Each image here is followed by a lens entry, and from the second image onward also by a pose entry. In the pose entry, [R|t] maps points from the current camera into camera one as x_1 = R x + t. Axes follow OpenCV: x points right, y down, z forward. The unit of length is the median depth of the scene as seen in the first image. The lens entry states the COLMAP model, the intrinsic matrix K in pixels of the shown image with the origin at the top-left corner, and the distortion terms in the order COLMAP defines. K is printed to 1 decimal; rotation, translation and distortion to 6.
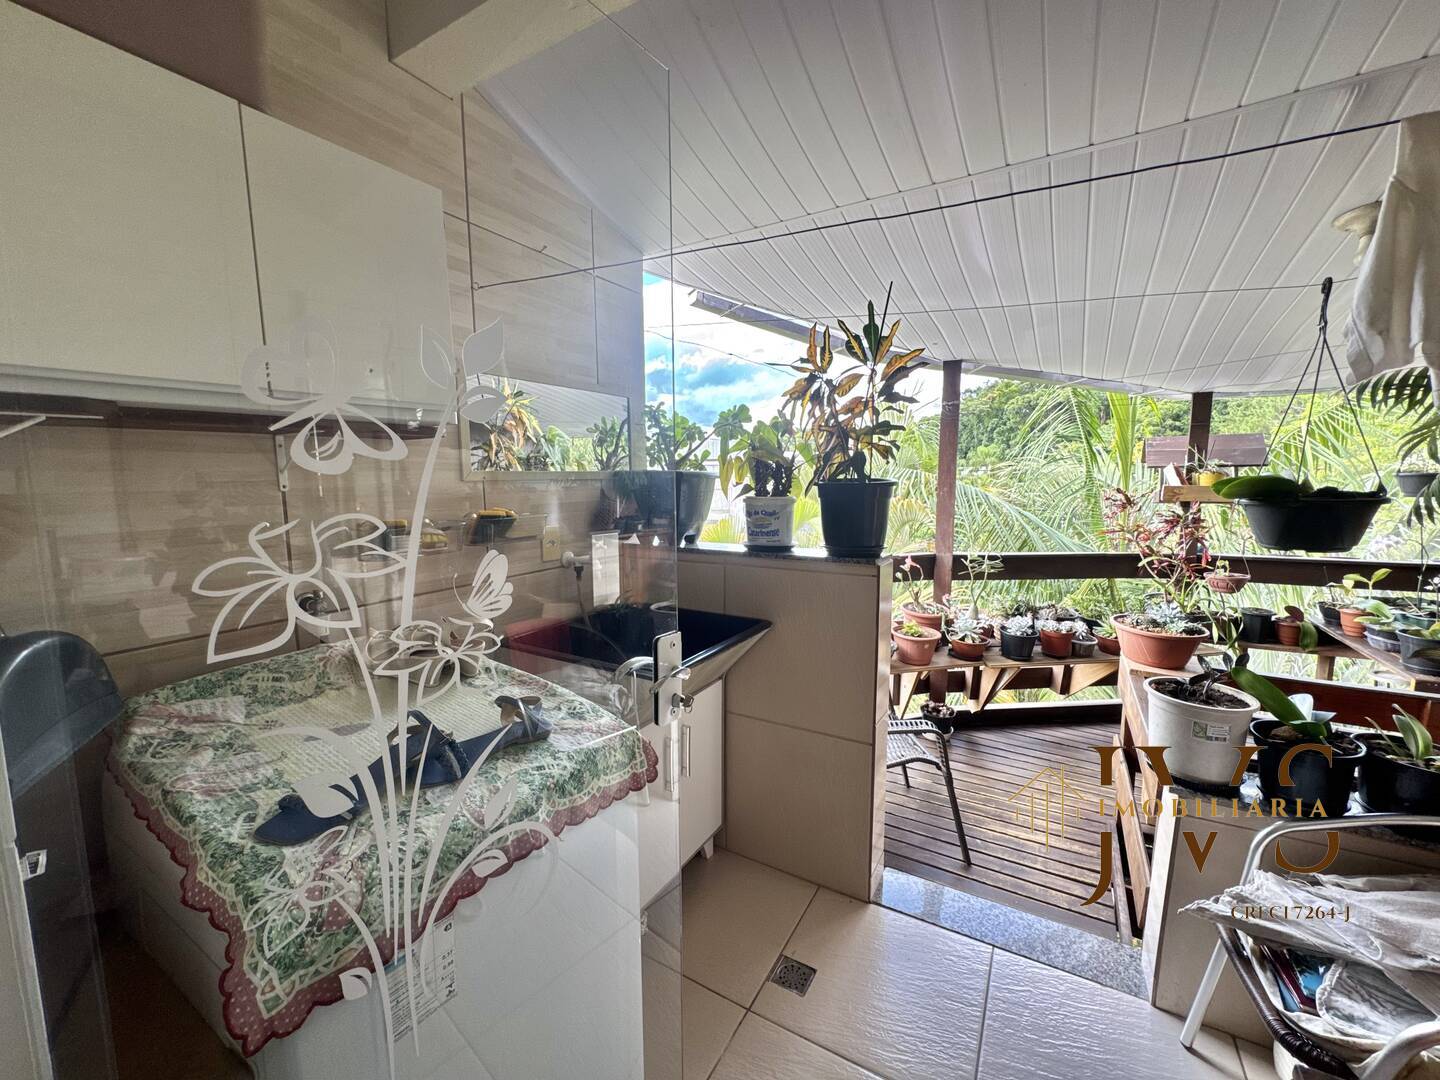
lens RADIAL K [[577.4, 0, 718.3], [0, 577.4, 538.9], [0, 0, 1]] dist [-0.001788, 0.000737]
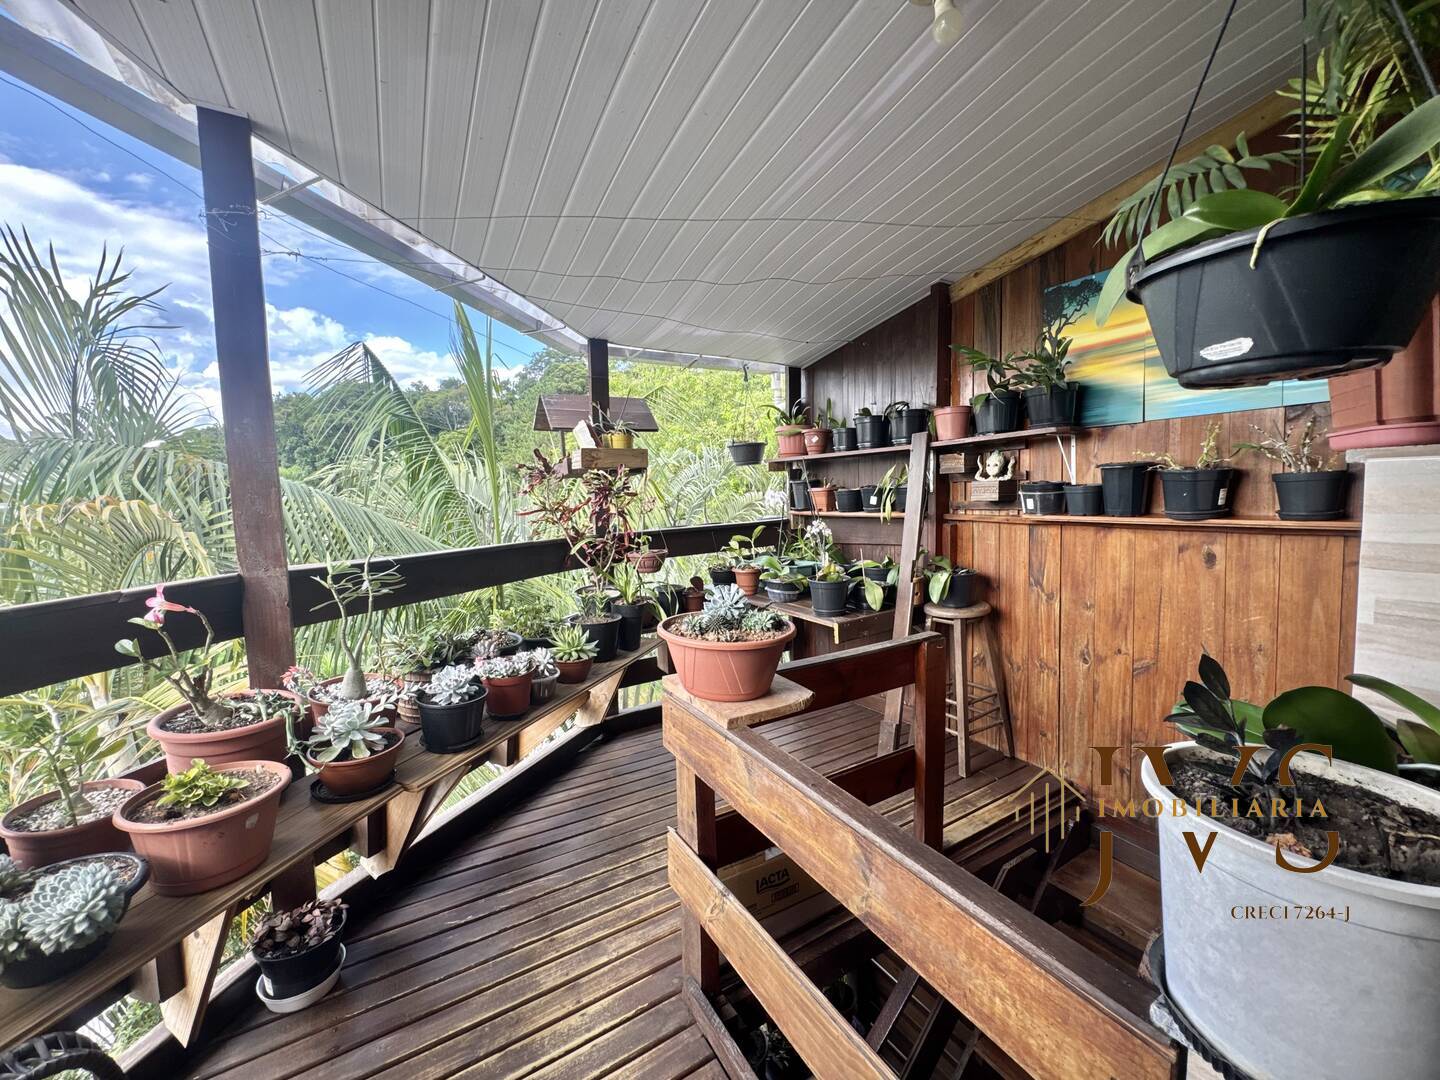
lens RADIAL K [[577.4, 0, 720.4], [0, 577.4, 540.2], [0, 0, 1]] dist [-0.001788, 0.000737]
pose [[0.478318, -0.088013, 0.873765, 0.179560], [0.123735, 0.991794, 0.032167, 0.031211], [-0.869426, 0.092730, 0.485283, 0.493465]]
